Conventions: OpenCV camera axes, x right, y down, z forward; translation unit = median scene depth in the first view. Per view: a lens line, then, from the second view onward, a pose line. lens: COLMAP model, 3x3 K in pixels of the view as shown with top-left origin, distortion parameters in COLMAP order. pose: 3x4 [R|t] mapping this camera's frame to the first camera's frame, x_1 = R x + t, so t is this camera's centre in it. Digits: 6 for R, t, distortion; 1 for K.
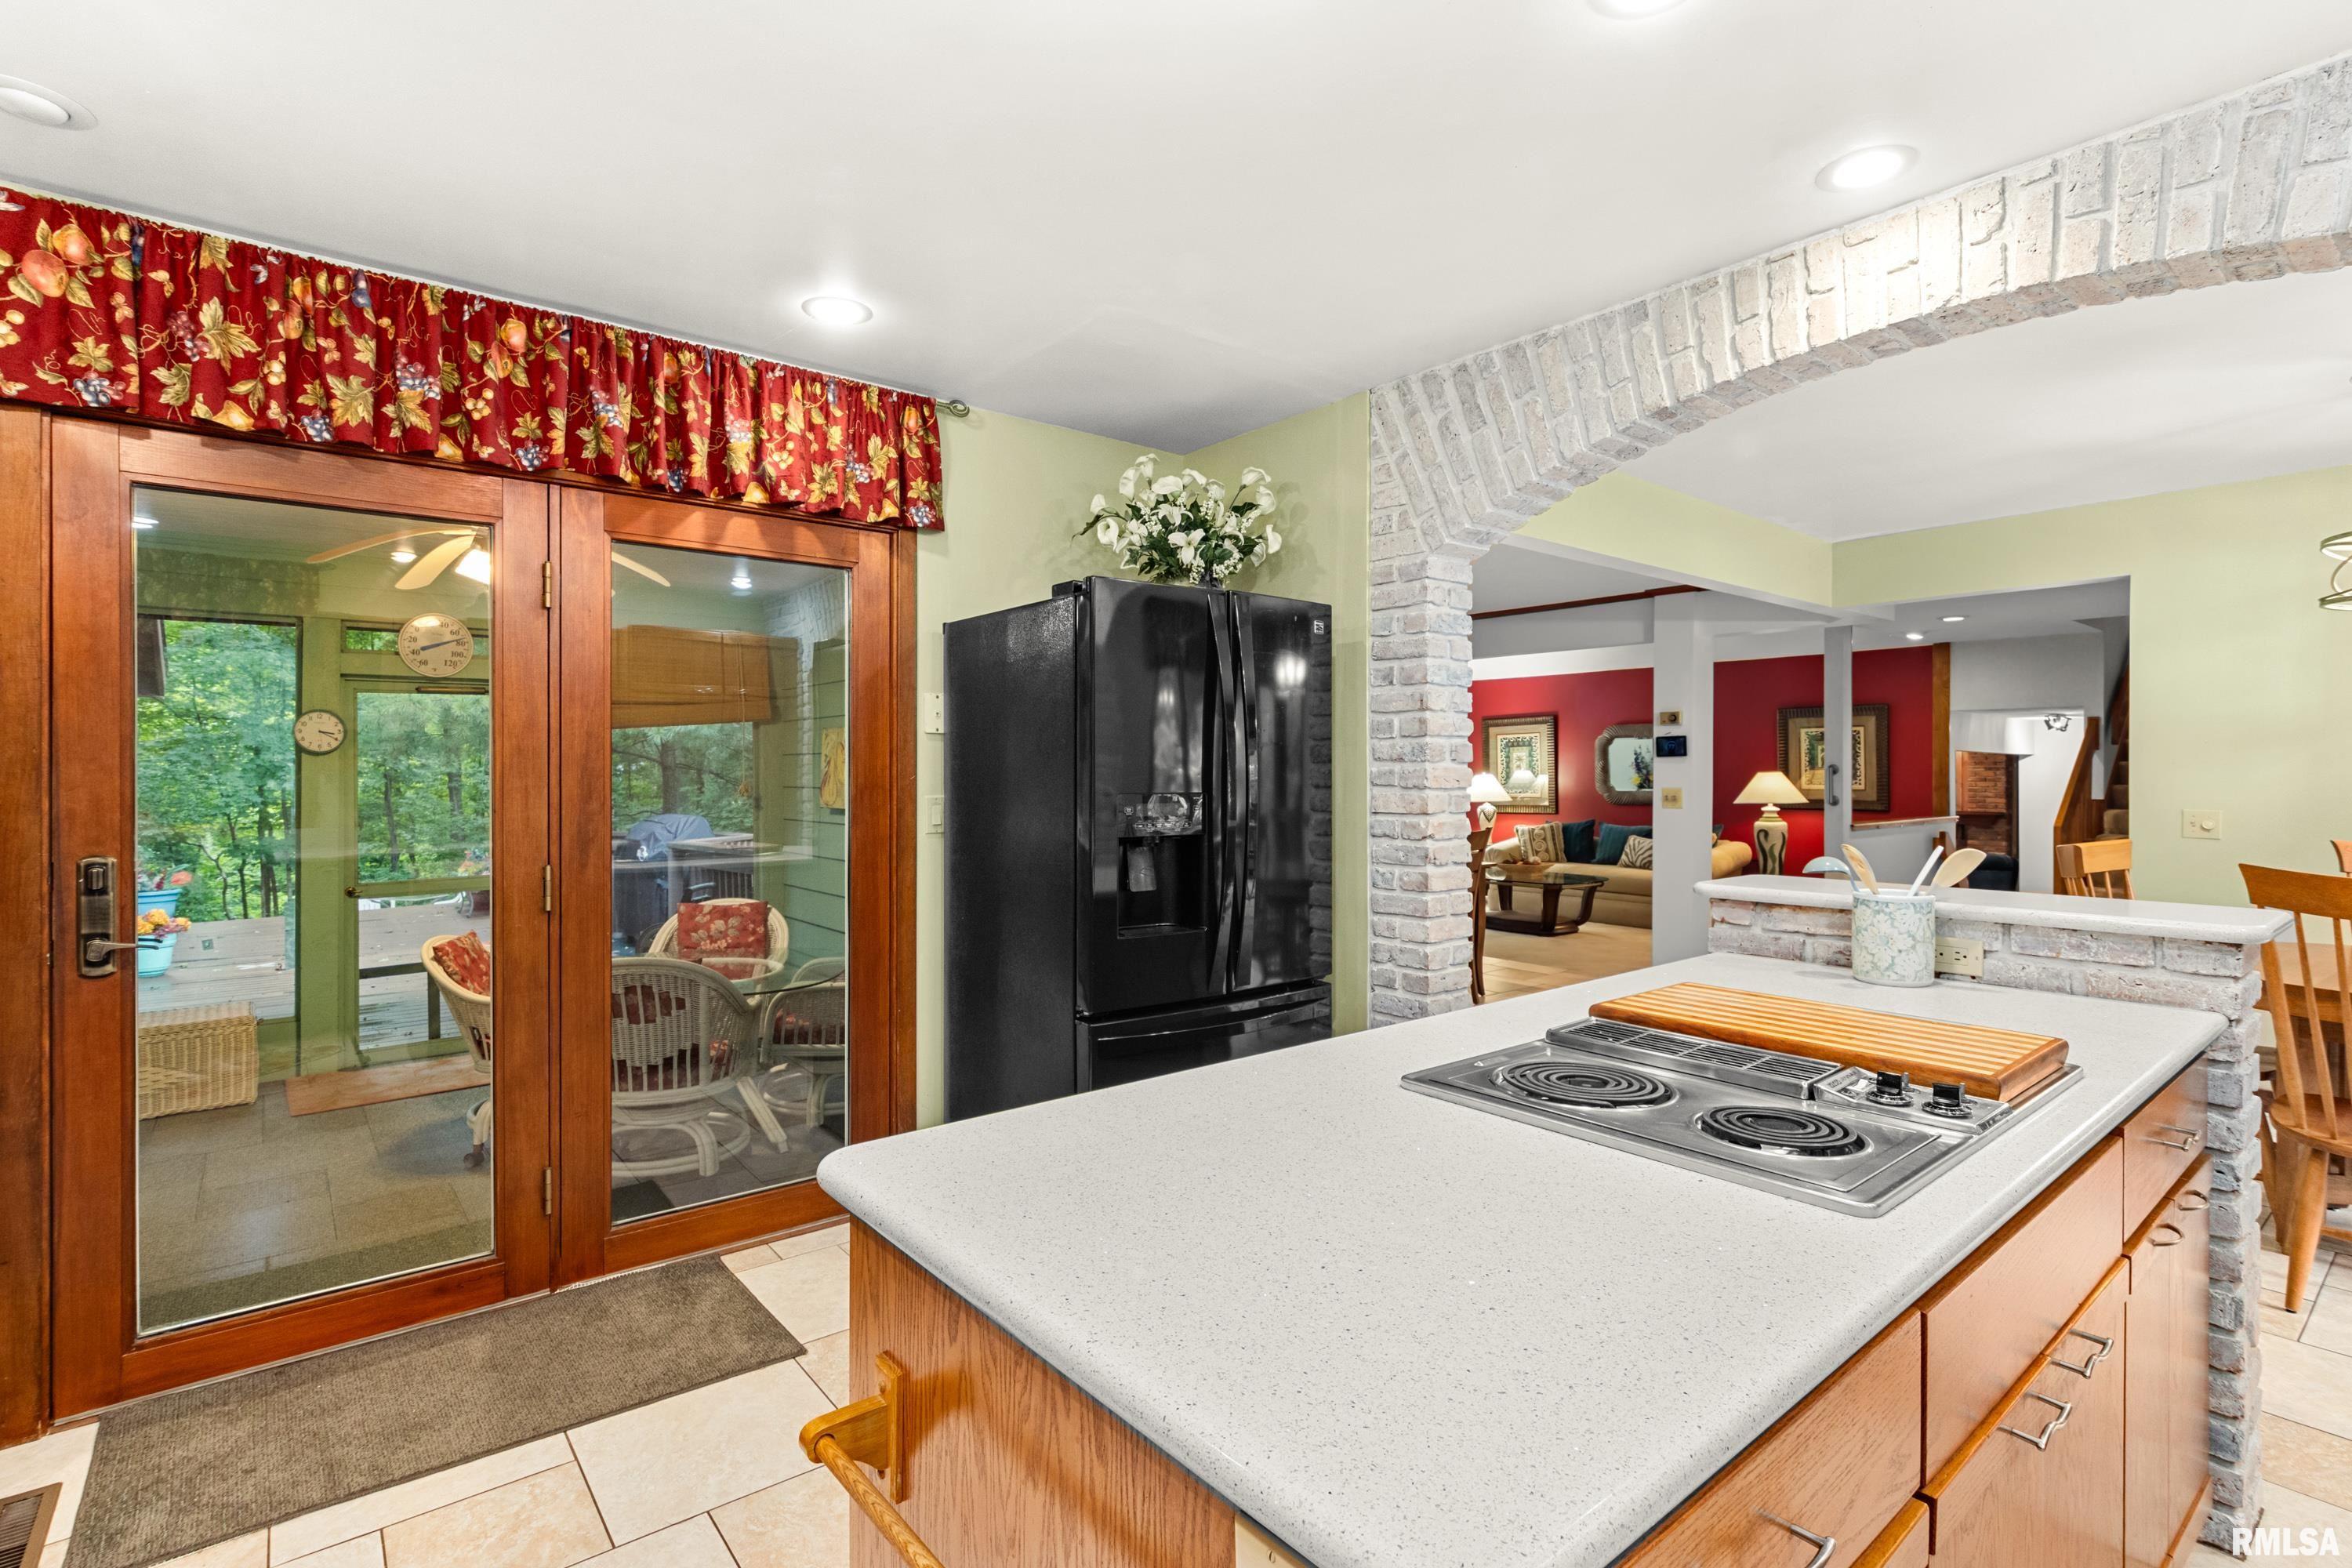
lens RADIAL K [[1104.7, 0, 1170.2], [0, 1104.7, 777.3], [0, 0, 1]] dist [-0.007082, 0.000098]
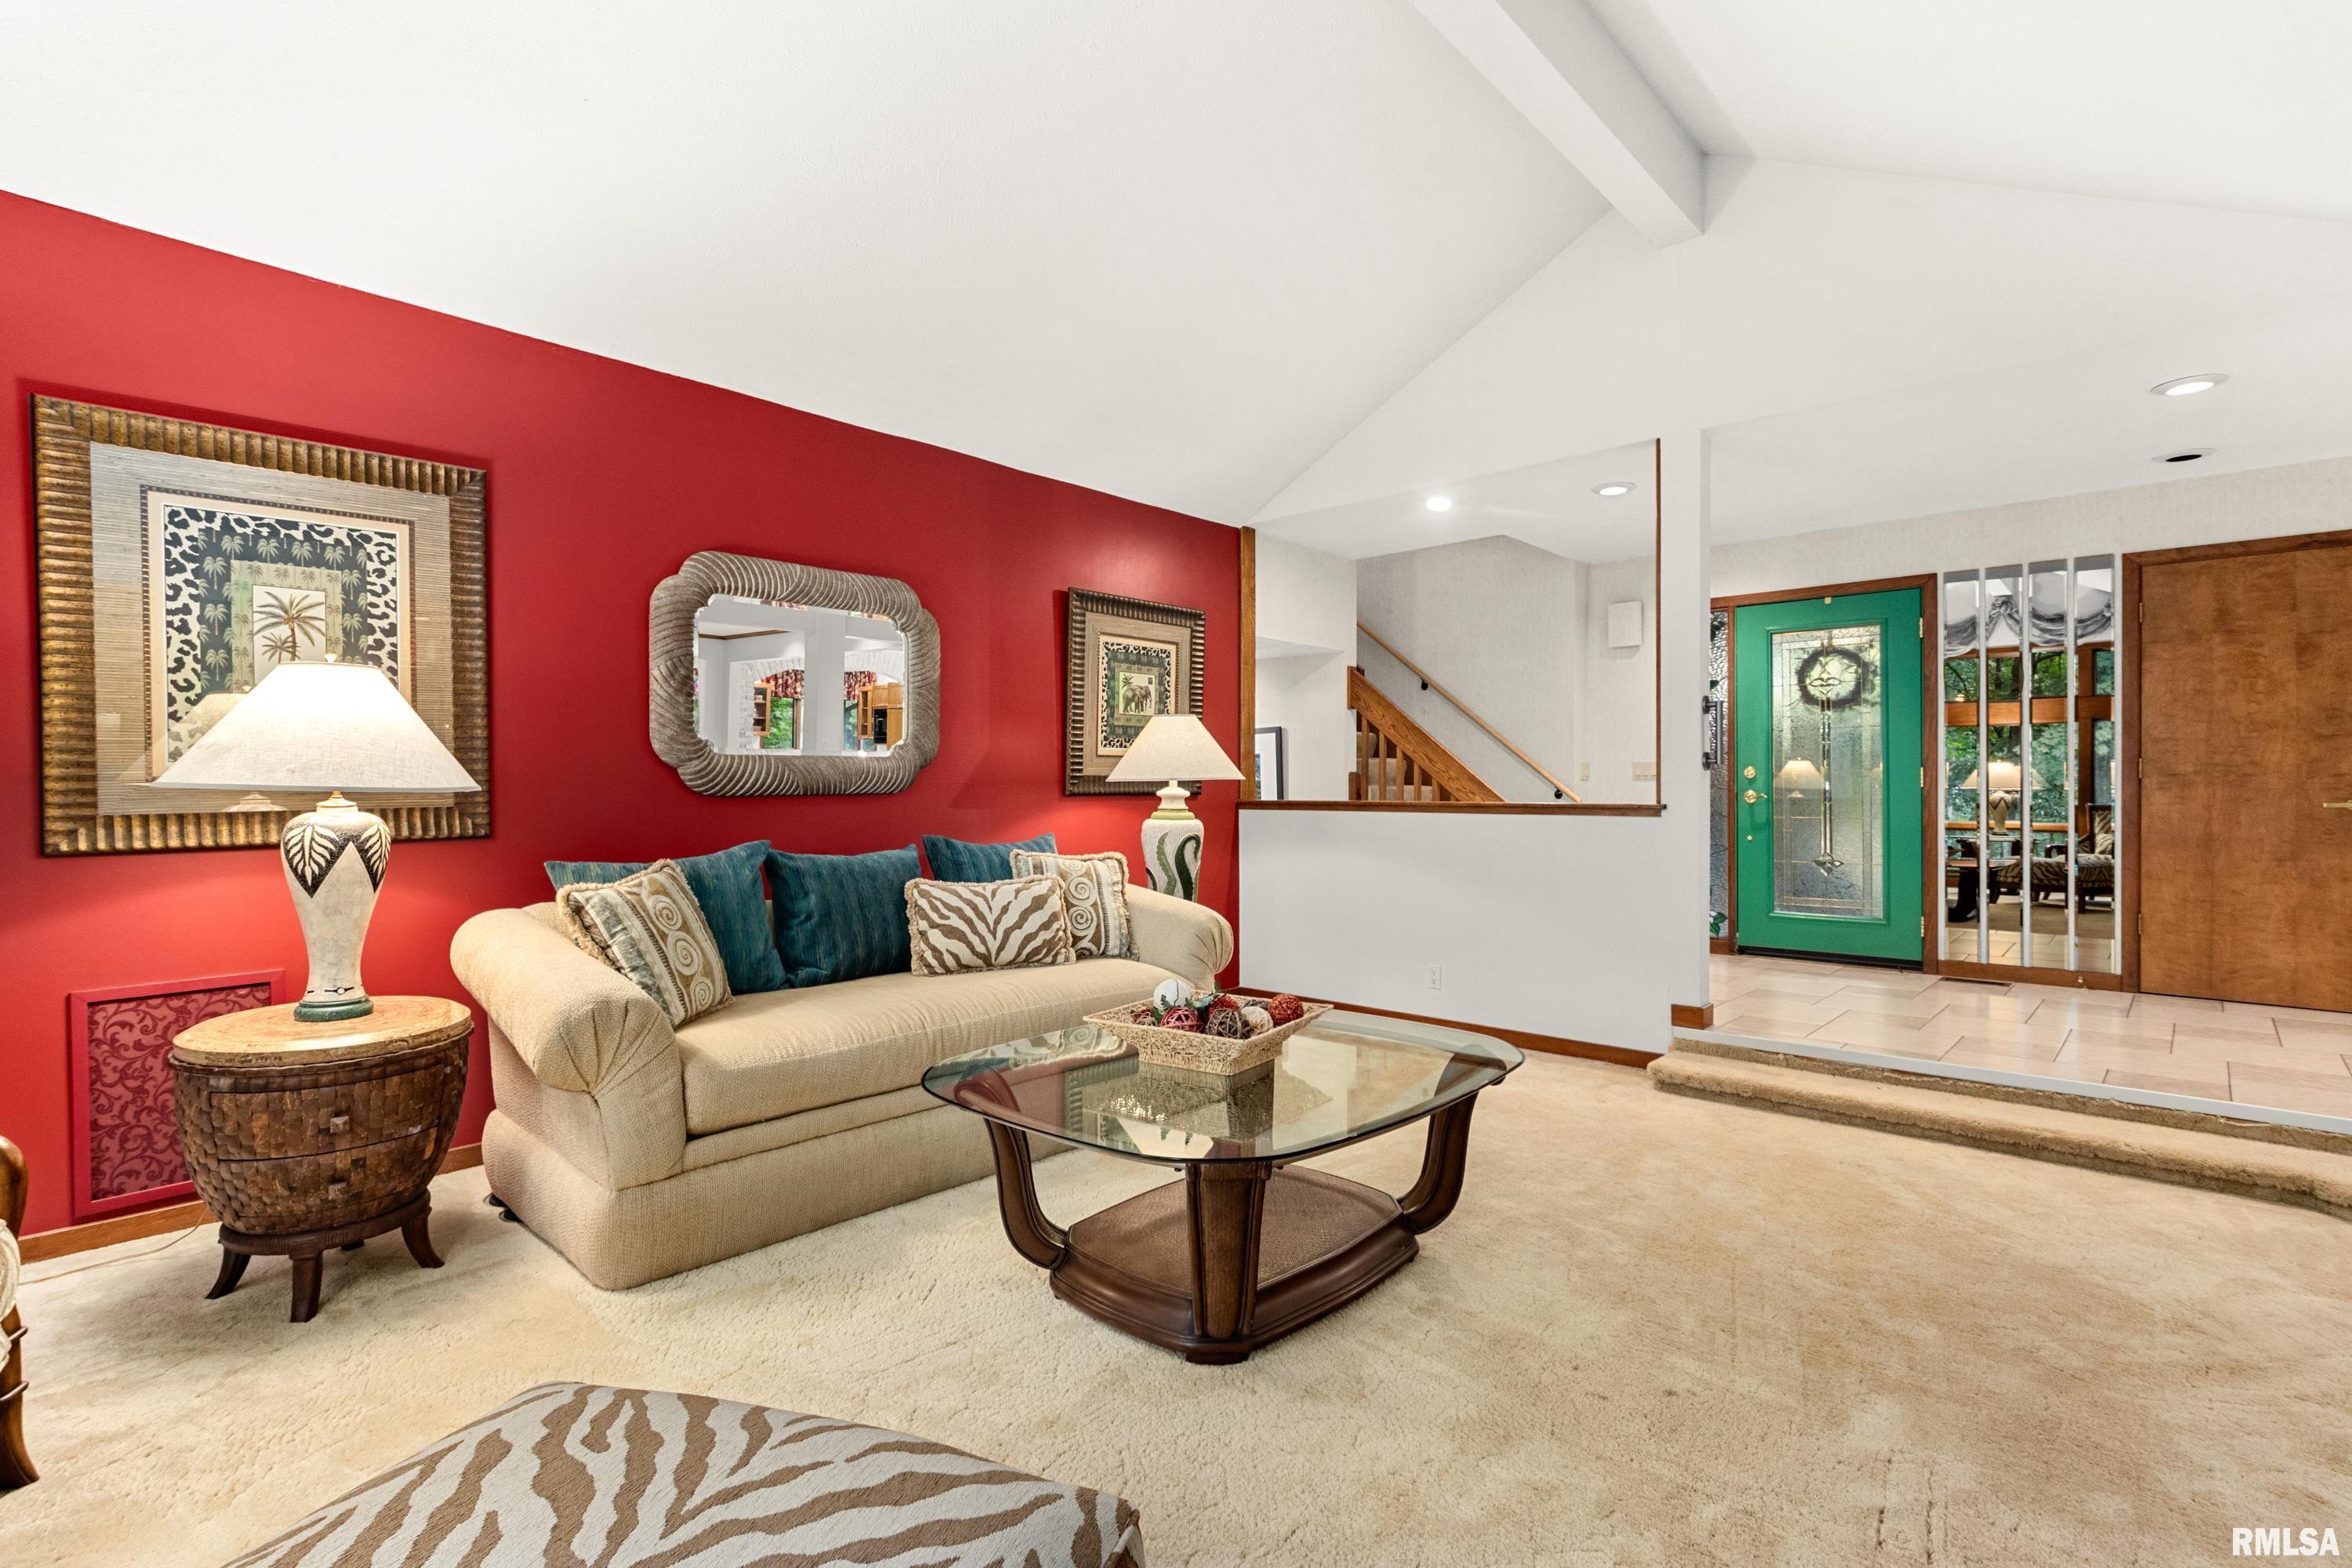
lens RADIAL K [[1104.7, 0, 1176.4], [0, 1104.7, 798.6], [0, 0, 1]] dist [-0.007082, 0.000098]
pose [[-0.122774, -0.004236, 0.992426, 0.058860], [0.000662, 0.999990, 0.004350, 0.024768], [-0.992434, 0.001192, -0.122770, 0.901176]]
